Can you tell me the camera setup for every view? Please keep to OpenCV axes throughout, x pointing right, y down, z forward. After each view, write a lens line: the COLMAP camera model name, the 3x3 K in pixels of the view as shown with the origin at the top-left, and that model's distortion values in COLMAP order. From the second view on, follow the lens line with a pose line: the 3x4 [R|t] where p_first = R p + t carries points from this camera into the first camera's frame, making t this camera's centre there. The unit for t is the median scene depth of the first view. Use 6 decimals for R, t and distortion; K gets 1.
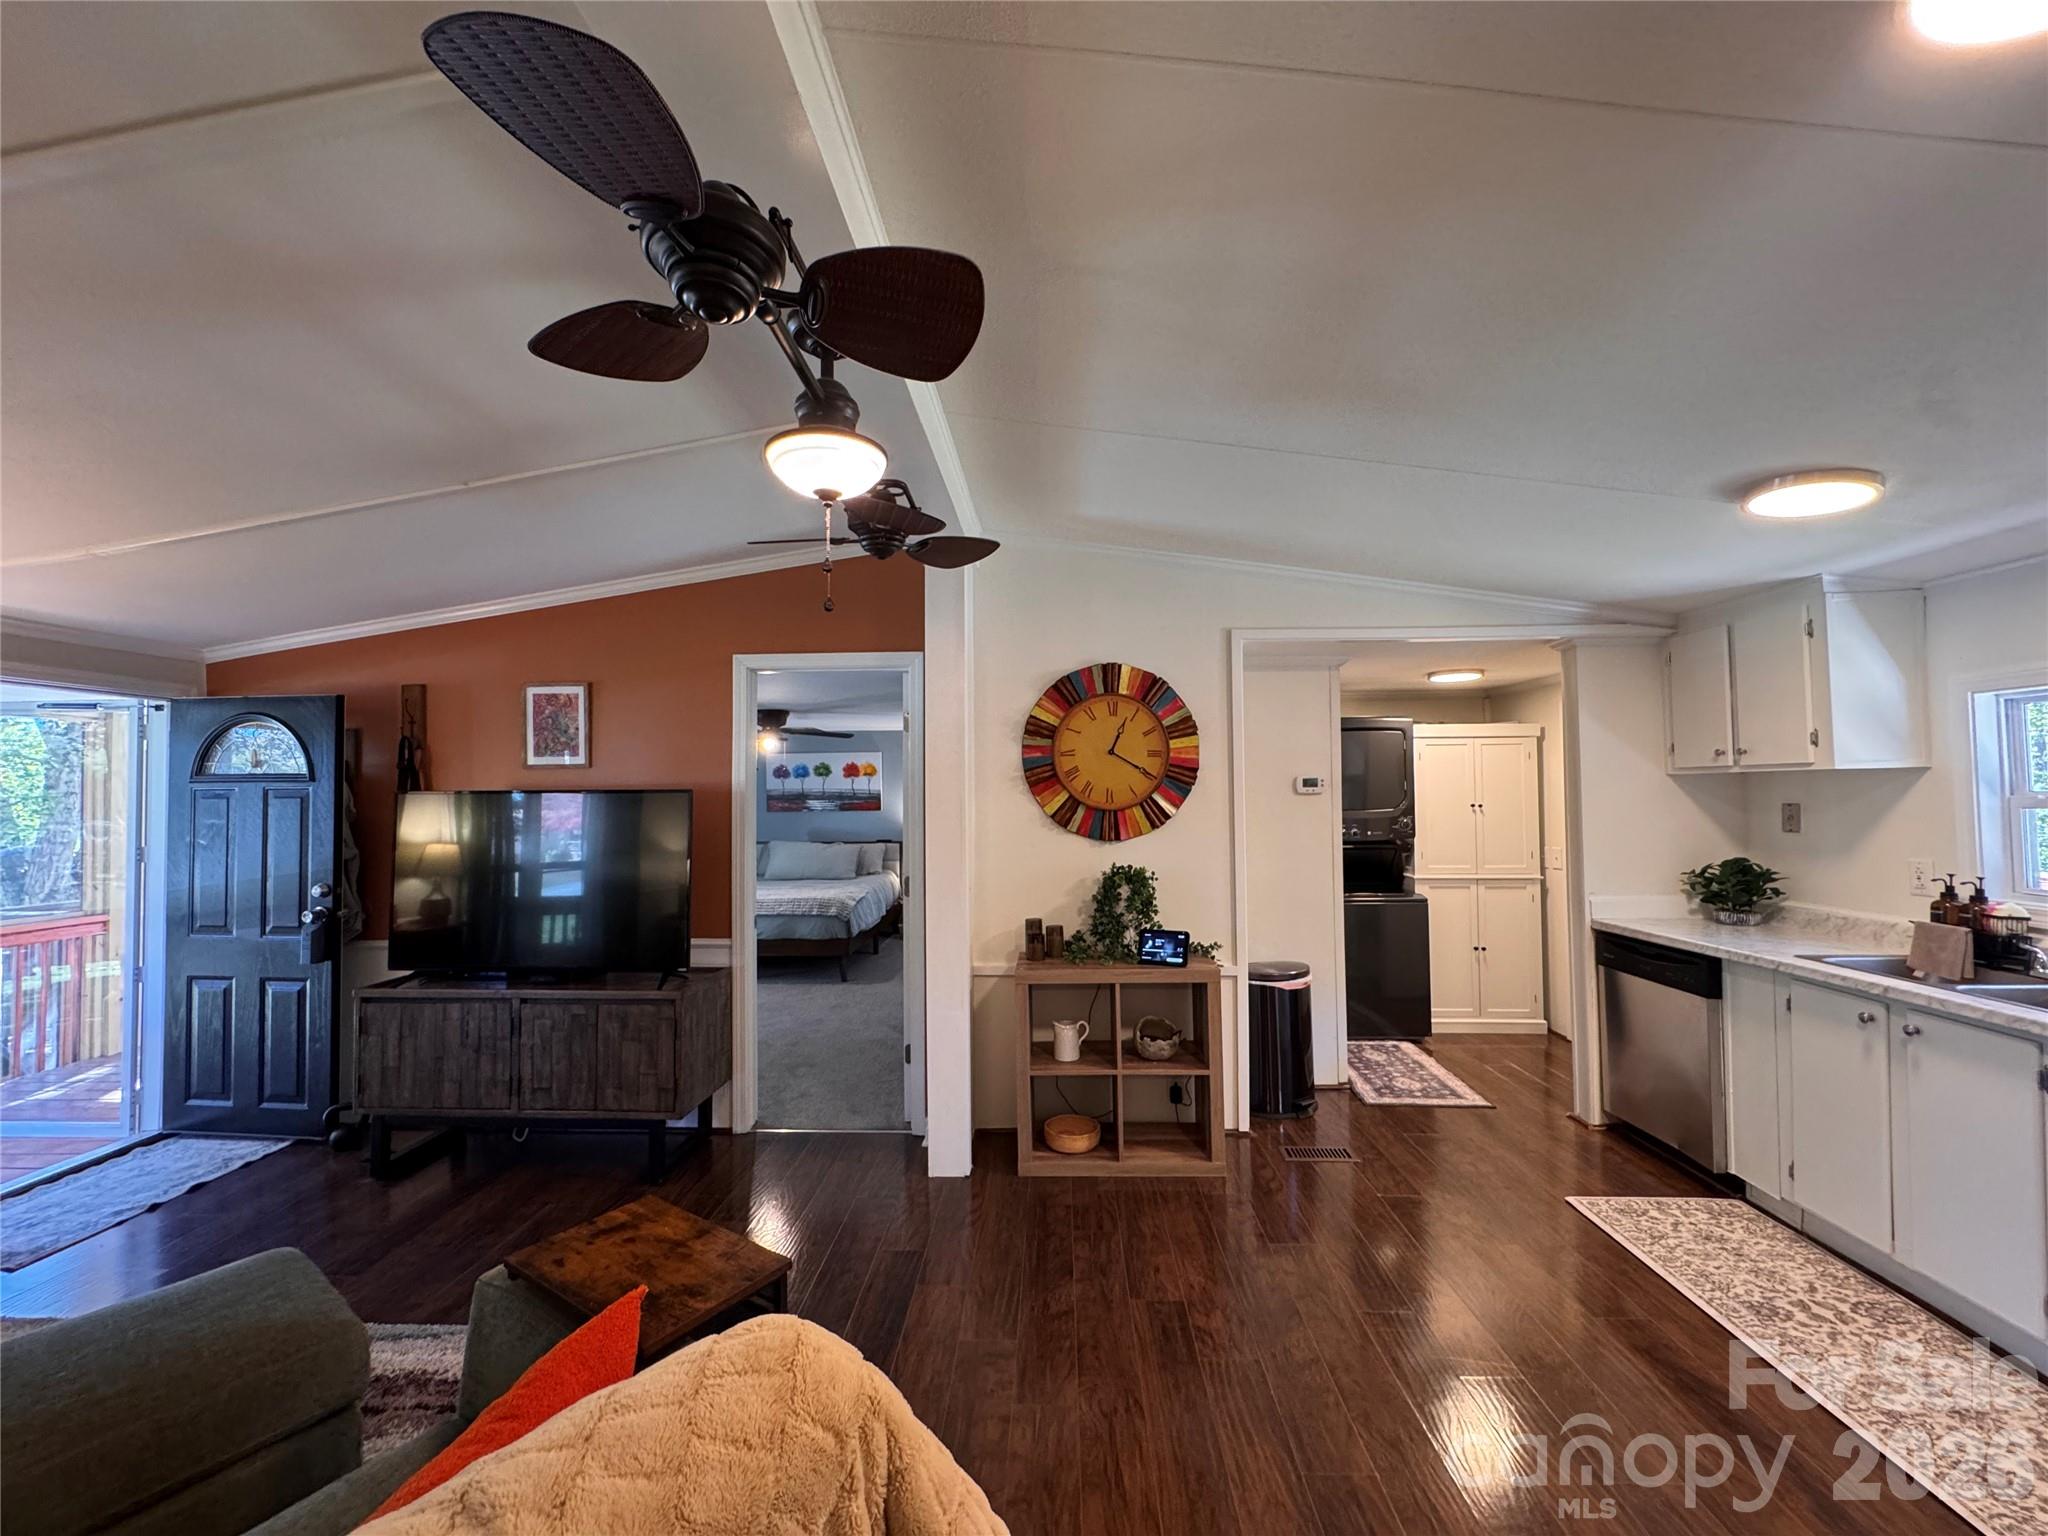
lens RADIAL K [[814.8, 0, 1023.8], [0, 814.8, 770.0], [0, 0, 1]] dist [-0.003769, 0.000403]
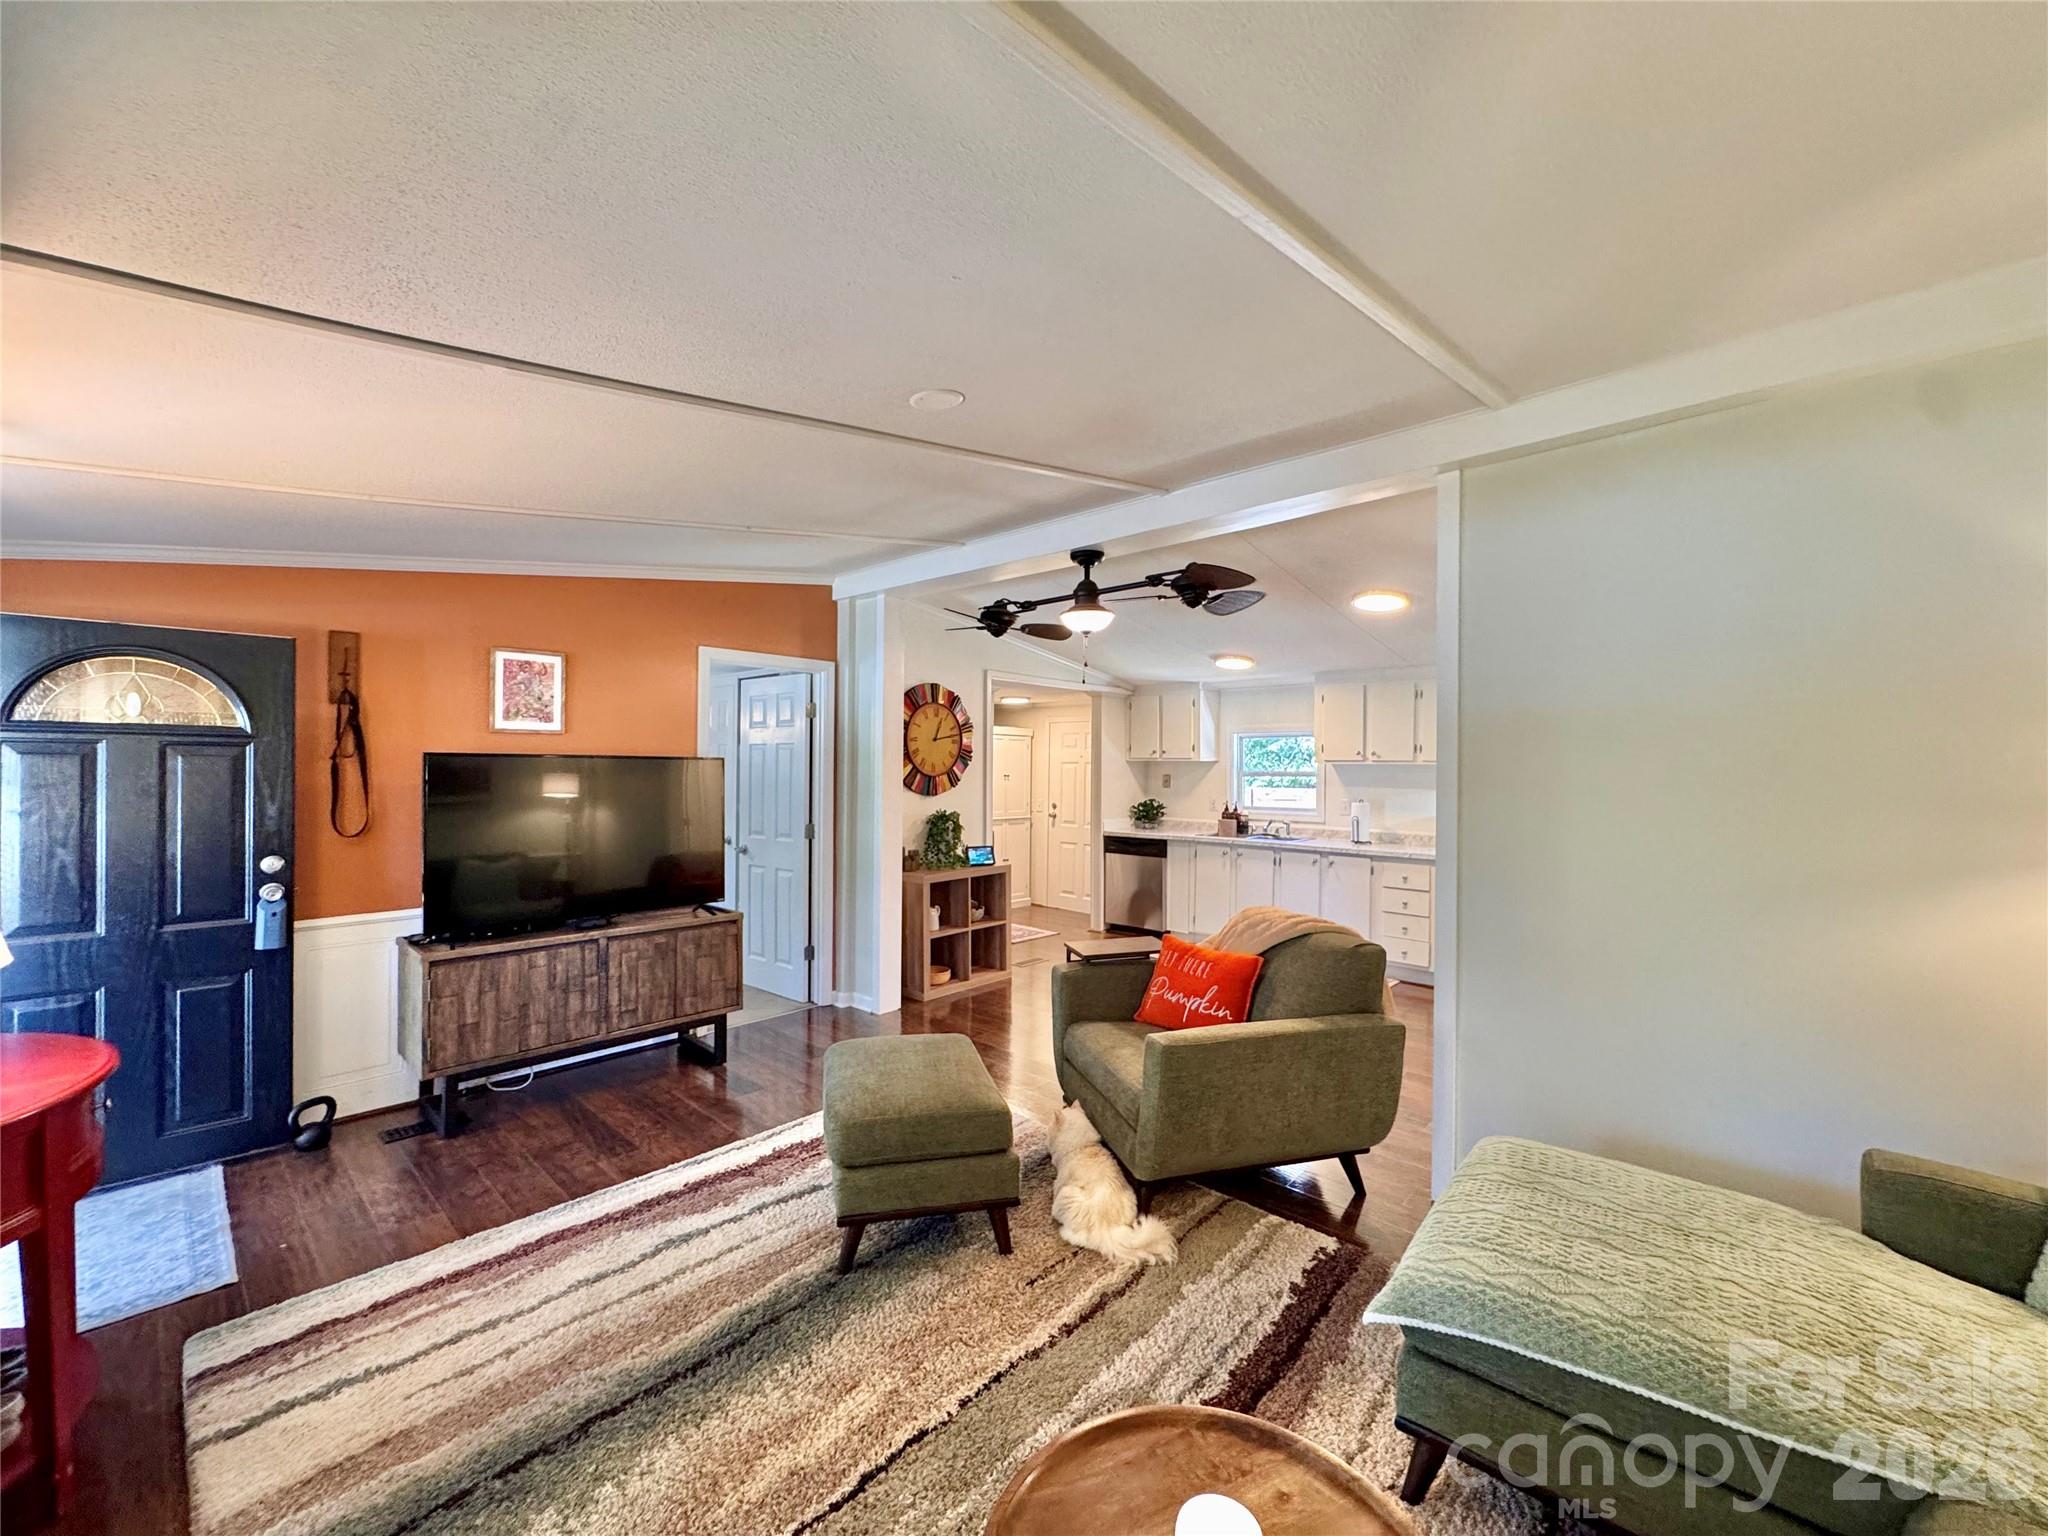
lens RADIAL K [[814.8, 0, 1024.2], [0, 814.8, 771.1], [0, 0, 1]] dist [-0.003769, 0.000403]
pose [[0.644051, 0.010190, 0.764914, -0.993902], [-0.036373, 0.999188, 0.017315, 0.005428], [-0.764117, -0.038974, 0.643899, -0.156305]]
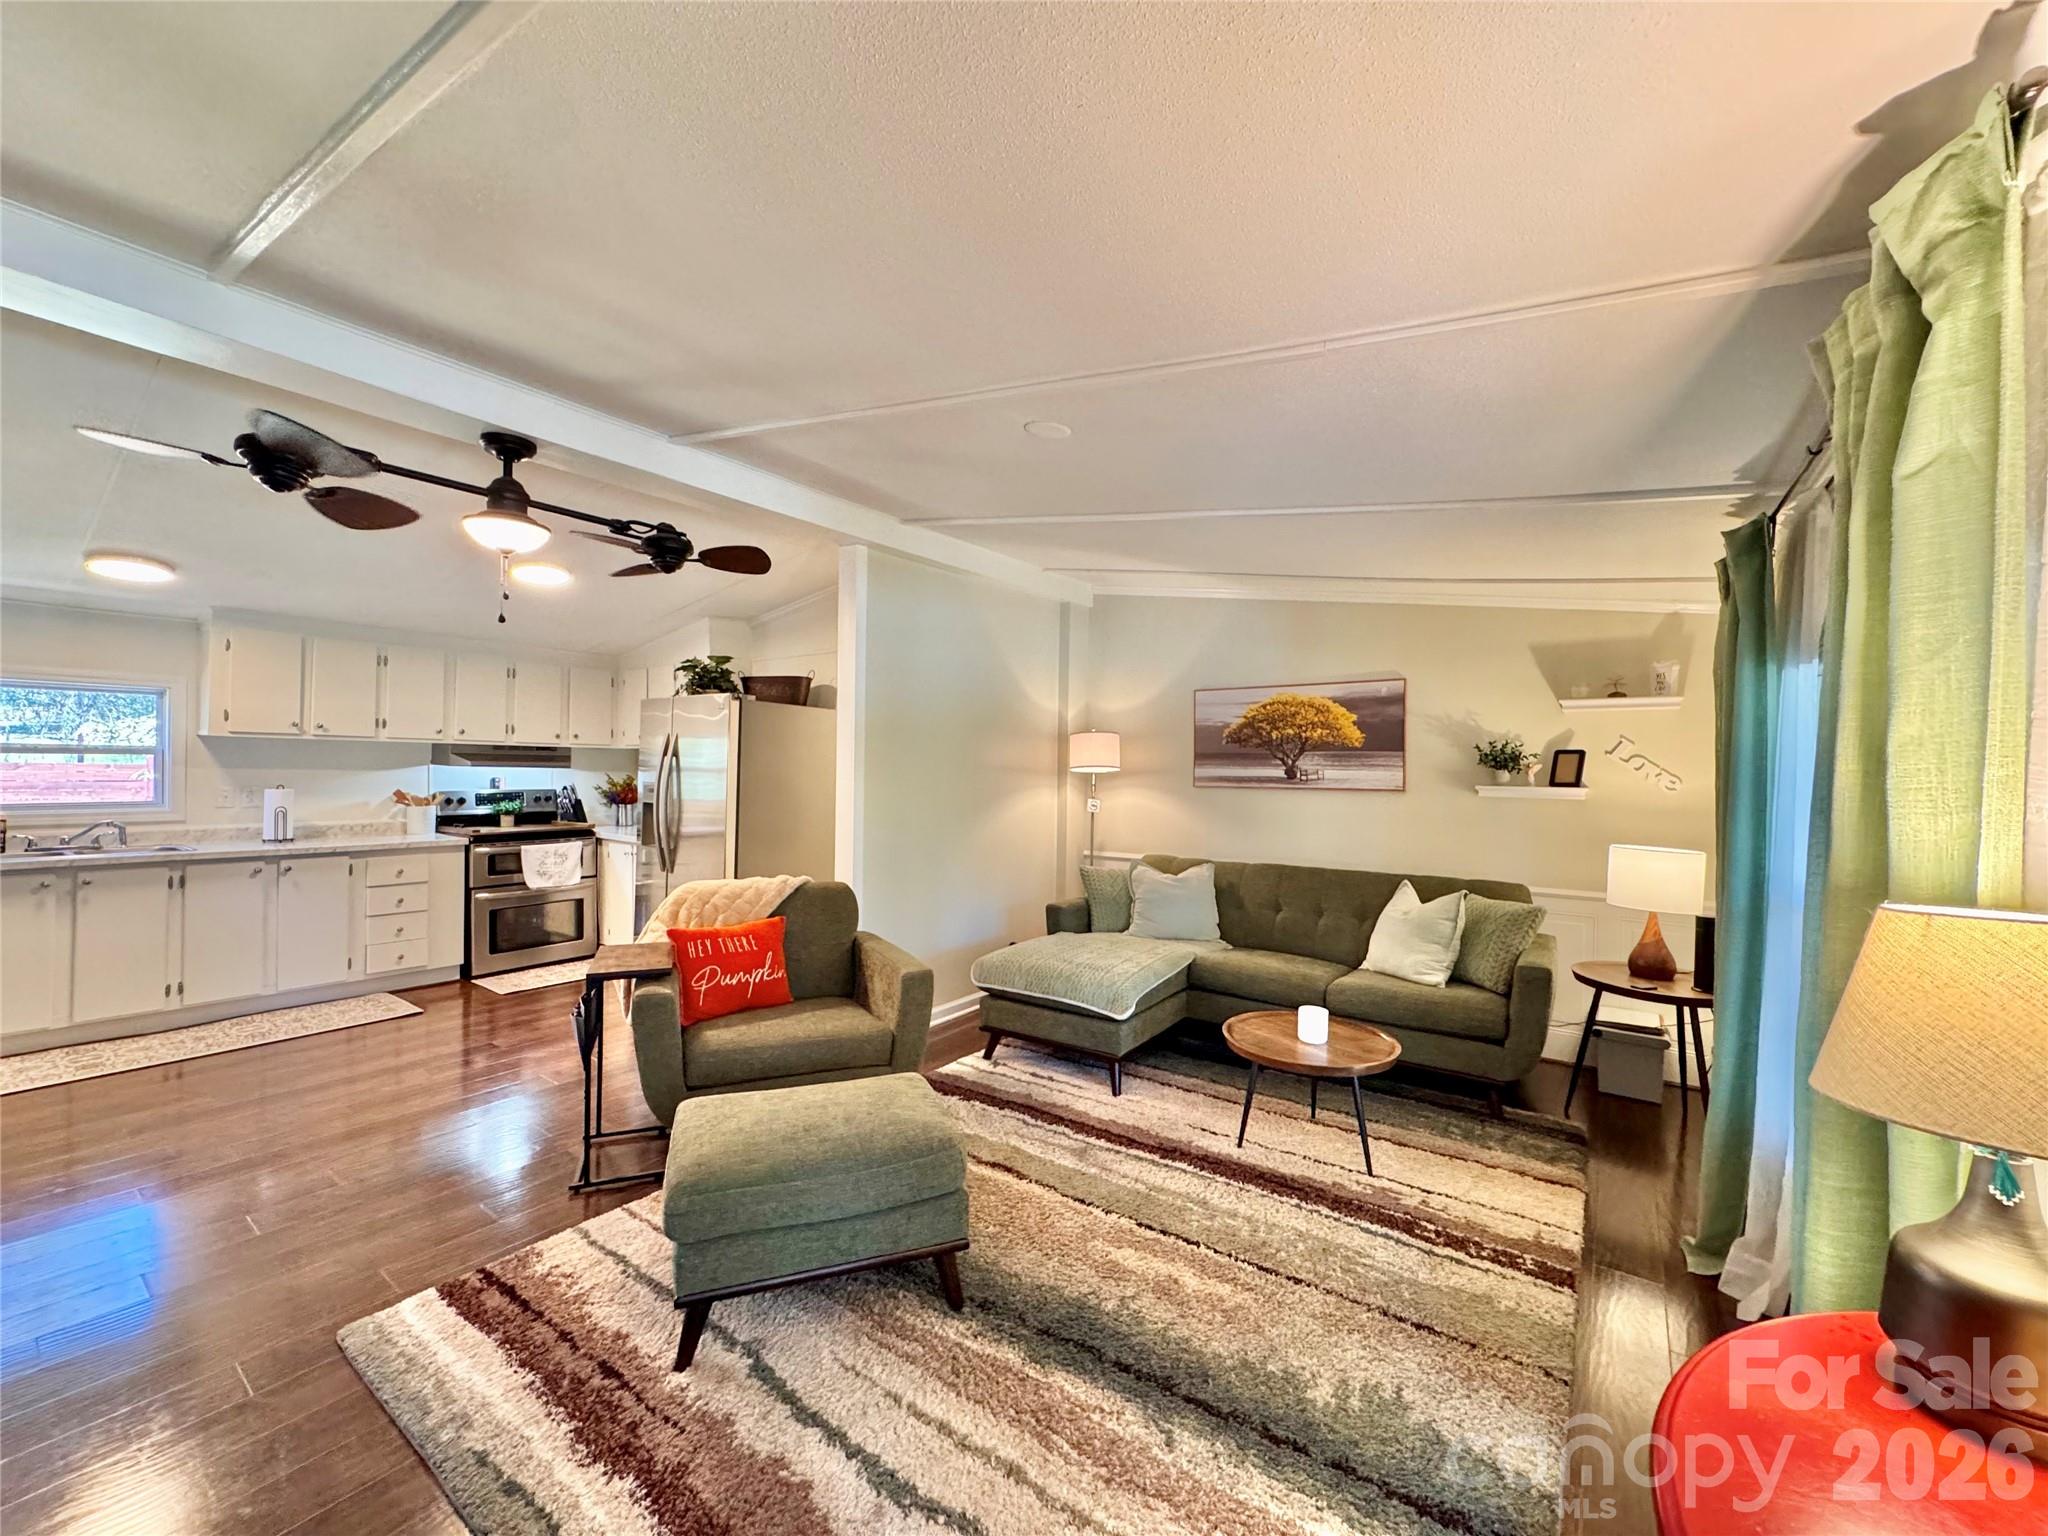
lens RADIAL K [[814.8, 0, 1023.9], [0, 814.8, 770.6], [0, 0, 1]] dist [-0.003769, 0.000403]
pose [[-0.831858, -0.005685, 0.554960, -0.949713], [-0.024256, 0.999365, -0.026120, 0.052401], [-0.554459, -0.035189, -0.831467, 0.843082]]
